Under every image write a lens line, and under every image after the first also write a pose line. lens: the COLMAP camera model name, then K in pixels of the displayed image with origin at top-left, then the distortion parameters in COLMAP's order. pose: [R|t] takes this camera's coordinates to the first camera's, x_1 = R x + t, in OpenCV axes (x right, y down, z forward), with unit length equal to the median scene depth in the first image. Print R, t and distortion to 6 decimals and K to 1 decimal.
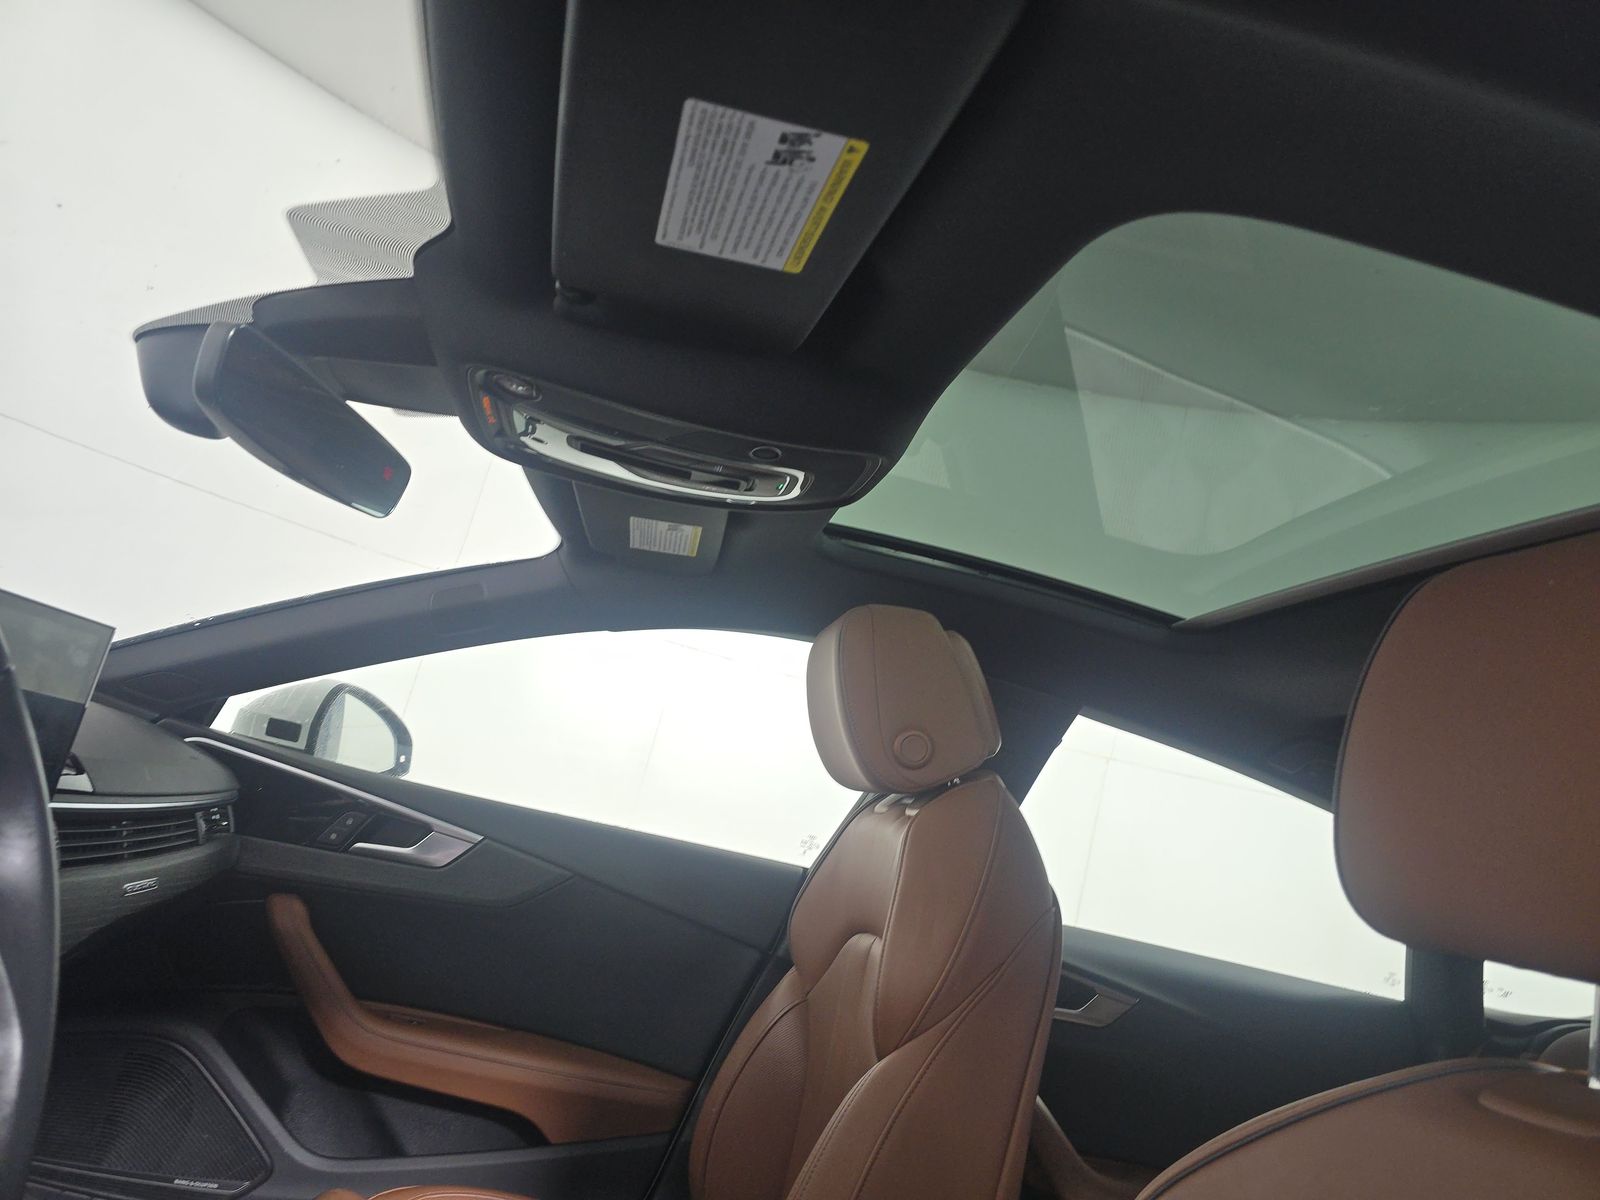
lens RADIAL K [[1068.2, 0, 789.9], [0, 1068.2, 599.5], [0, 0, 1]] dist [0.173263, -0.266132]
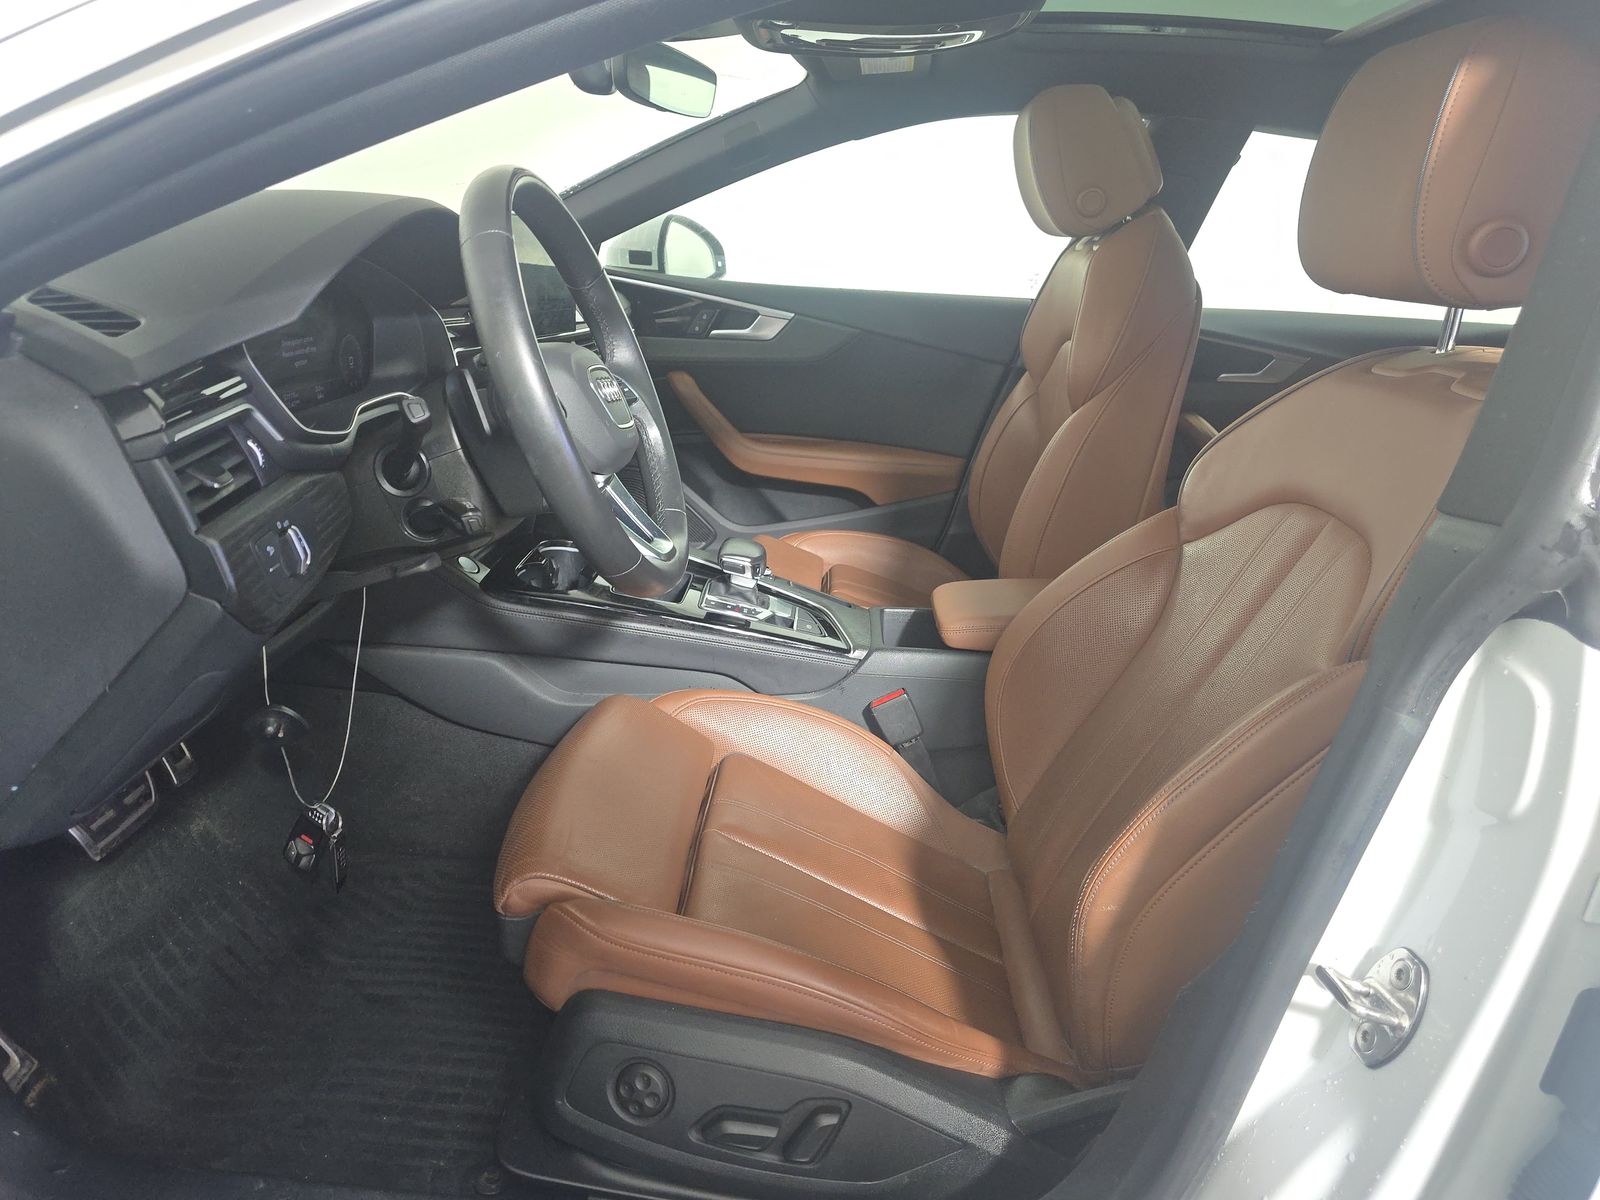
lens RADIAL K [[1068.2, 0, 789.9], [0, 1068.2, 599.5], [0, 0, 1]] dist [0.173263, -0.266132]
pose [[0.961028, -0.086279, -0.262643, 0.051098], [0.201799, 0.868286, 0.453162, -0.098378], [0.188951, -0.488503, 0.851858, -0.383102]]
